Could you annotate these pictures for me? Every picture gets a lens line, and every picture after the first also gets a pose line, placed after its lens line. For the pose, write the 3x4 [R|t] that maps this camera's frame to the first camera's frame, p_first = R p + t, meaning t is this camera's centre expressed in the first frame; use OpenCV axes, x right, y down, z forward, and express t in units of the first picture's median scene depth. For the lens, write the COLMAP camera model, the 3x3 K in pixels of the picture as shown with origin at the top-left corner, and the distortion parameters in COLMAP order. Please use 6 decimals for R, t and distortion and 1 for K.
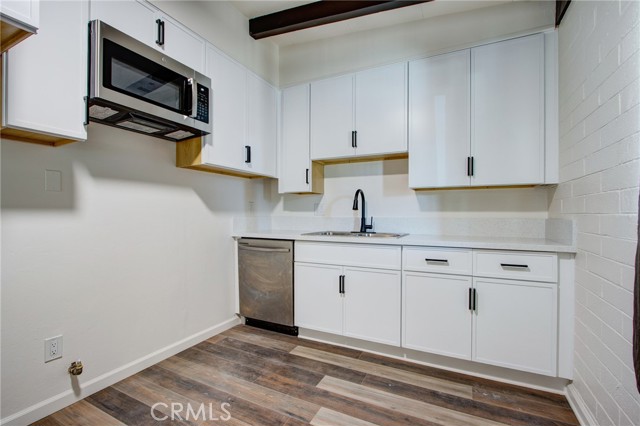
lens RADIAL K [[295.3, 0, 312.3], [0, 295.3, 215.1], [0, 0, 1]] dist [-0.012496, -0.000069]
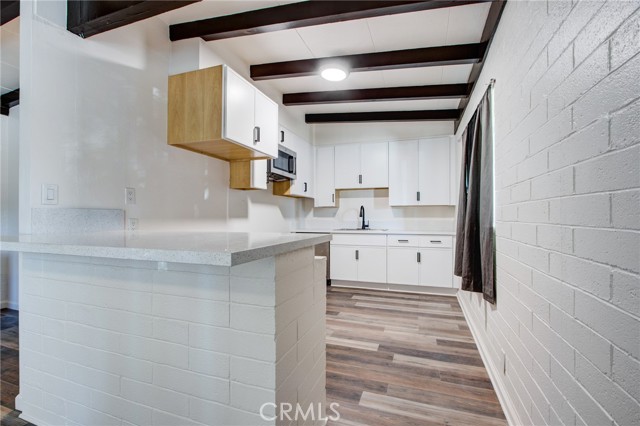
lens RADIAL K [[295.3, 0, 312.3], [0, 295.3, 215.1], [0, 0, 1]] dist [-0.012496, -0.000069]
pose [[0.992570, -0.001665, 0.121664, -0.399246], [0.002831, 0.999952, -0.009412, -0.011901], [-0.121643, 0.009686, 0.992527, -0.847534]]
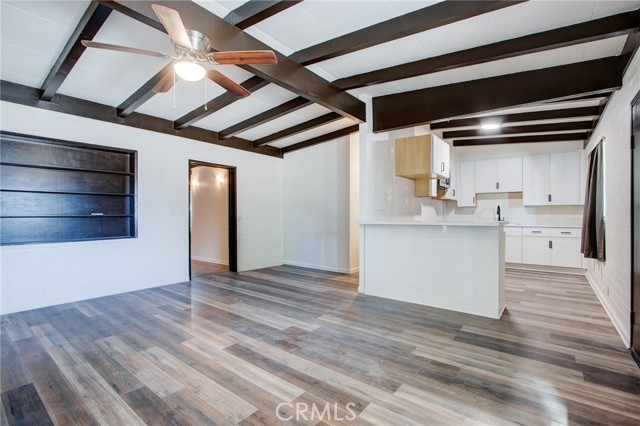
lens RADIAL K [[295.3, 0, 312.3], [0, 295.3, 215.1], [0, 0, 1]] dist [-0.012496, -0.000069]
pose [[0.980245, -0.002444, -0.197772, -0.920213], [0.001624, 0.999989, -0.004309, -0.001094], [0.197780, 0.003902, 0.980239, -1.780858]]
